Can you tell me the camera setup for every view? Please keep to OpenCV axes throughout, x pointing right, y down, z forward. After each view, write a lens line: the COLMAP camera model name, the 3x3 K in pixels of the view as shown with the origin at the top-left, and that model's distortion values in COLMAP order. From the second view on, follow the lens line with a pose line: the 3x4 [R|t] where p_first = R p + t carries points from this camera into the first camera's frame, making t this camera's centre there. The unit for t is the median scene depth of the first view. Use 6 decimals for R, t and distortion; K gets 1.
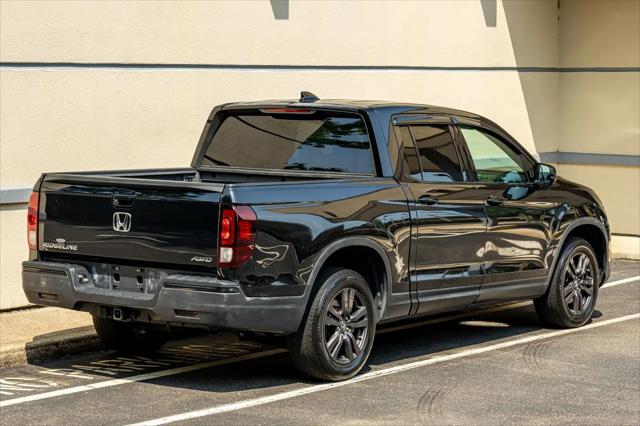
lens RADIAL K [[1578.7, 0, 320.0], [0, 1578.7, 213.0], [0, 0, 1]] dist [-0.107294, 0.012552]
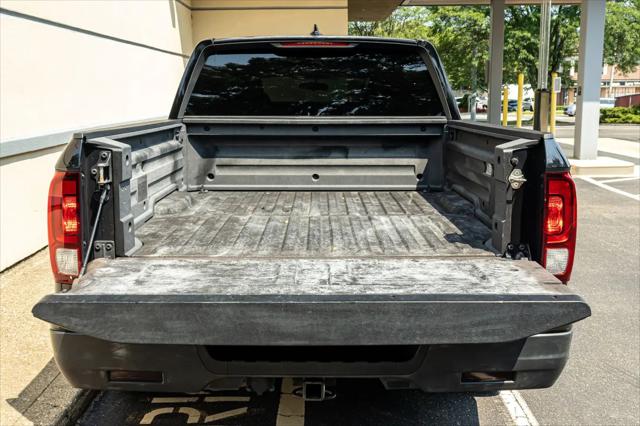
lens RADIAL K [[627.6, 0, 325.0], [0, 627.6, 190.1], [0, 0, 1]] dist [0.005271, 0.000028]
pose [[0.817803, -0.097335, 0.567207, -0.237715], [0.053437, 0.994179, 0.093558, -0.022430], [-0.573012, -0.046202, 0.818244, 0.824812]]
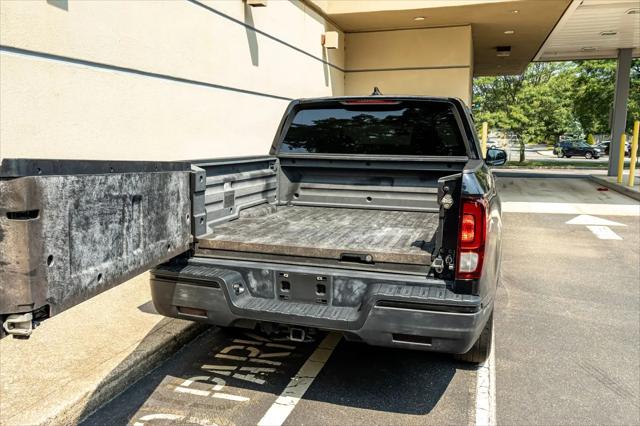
lens RADIAL K [[510.9, 0, 320.0], [0, 510.9, 213.0], [0, 0, 1]] dist [-0.005359, -0.001182]
pose [[0.950488, -0.048219, 0.306999, -0.193685], [0.024982, 0.996547, 0.079178, -0.017960], [-0.309756, -0.067588, 0.948411, 0.750116]]
